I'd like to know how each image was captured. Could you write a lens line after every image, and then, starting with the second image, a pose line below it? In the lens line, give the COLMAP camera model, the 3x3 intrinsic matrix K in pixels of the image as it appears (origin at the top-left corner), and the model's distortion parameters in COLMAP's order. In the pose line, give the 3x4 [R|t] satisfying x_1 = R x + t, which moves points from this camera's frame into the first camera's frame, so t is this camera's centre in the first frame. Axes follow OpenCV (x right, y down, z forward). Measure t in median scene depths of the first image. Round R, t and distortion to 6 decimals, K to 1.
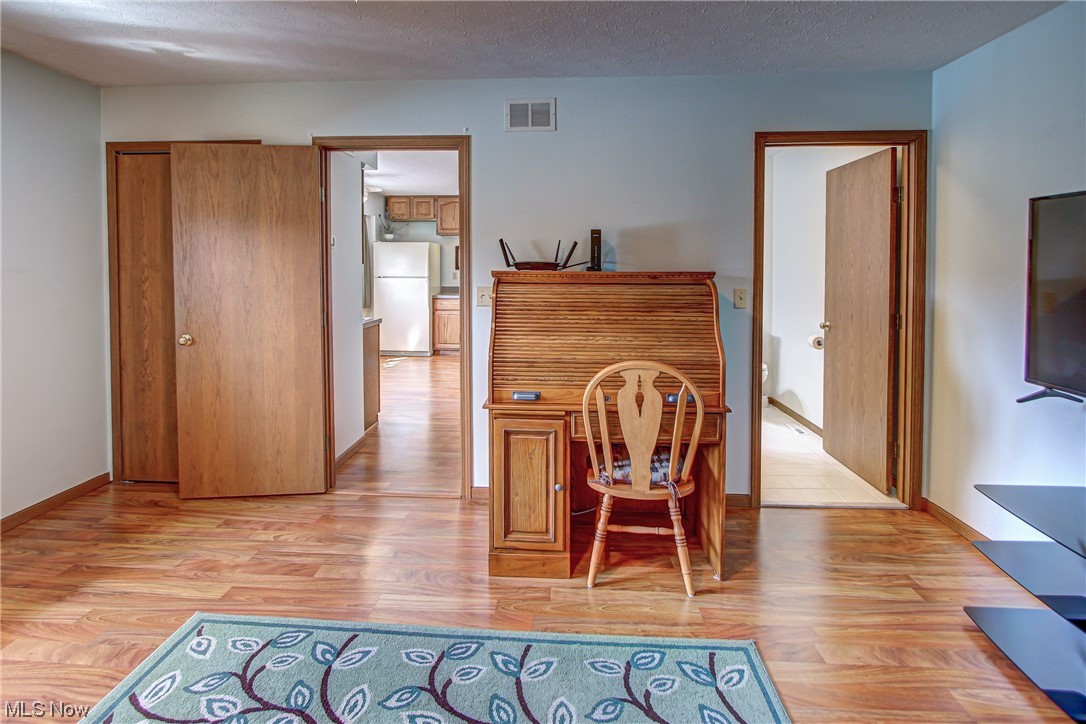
lens RADIAL K [[552.7, 0, 524.7], [0, 552.7, 331.0], [0, 0, 1]] dist [-0.006017, -0.001428]
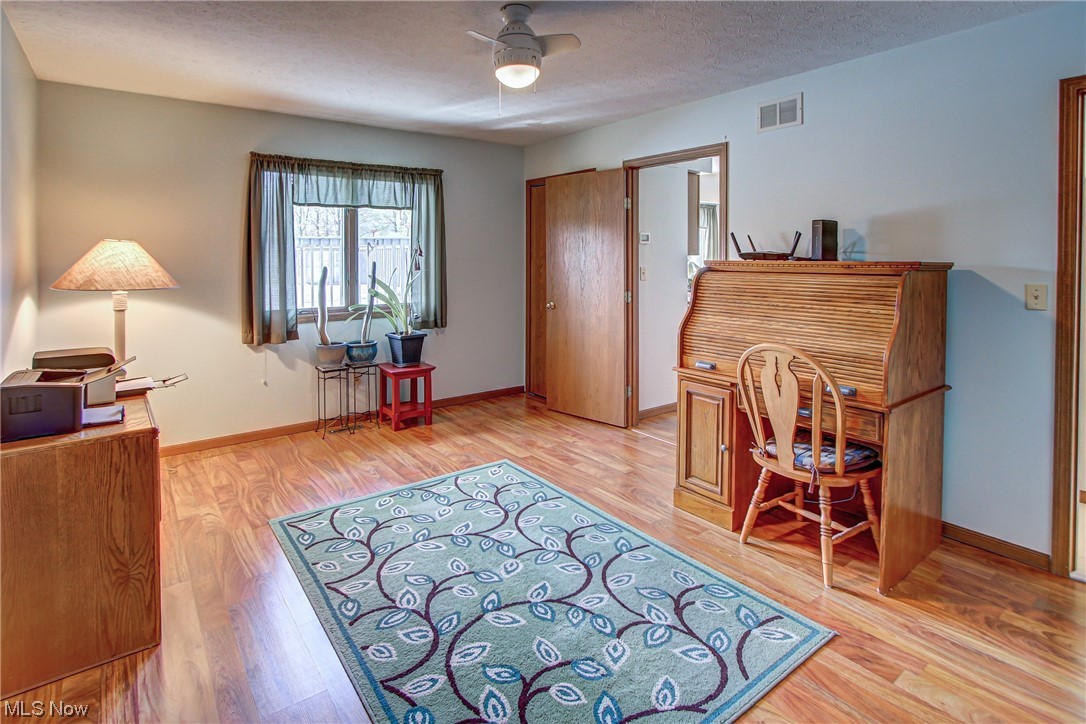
lens RADIAL K [[539.1, 0, 543.9], [0, 539.1, 362.1], [0, 0, 1]] dist [-0.024104, 0.005704]
pose [[0.662204, 0.138549, -0.736404, 0.539374], [-0.086364, 0.990320, 0.108660, 0.011744], [0.744330, -0.008356, 0.667759, -0.032102]]
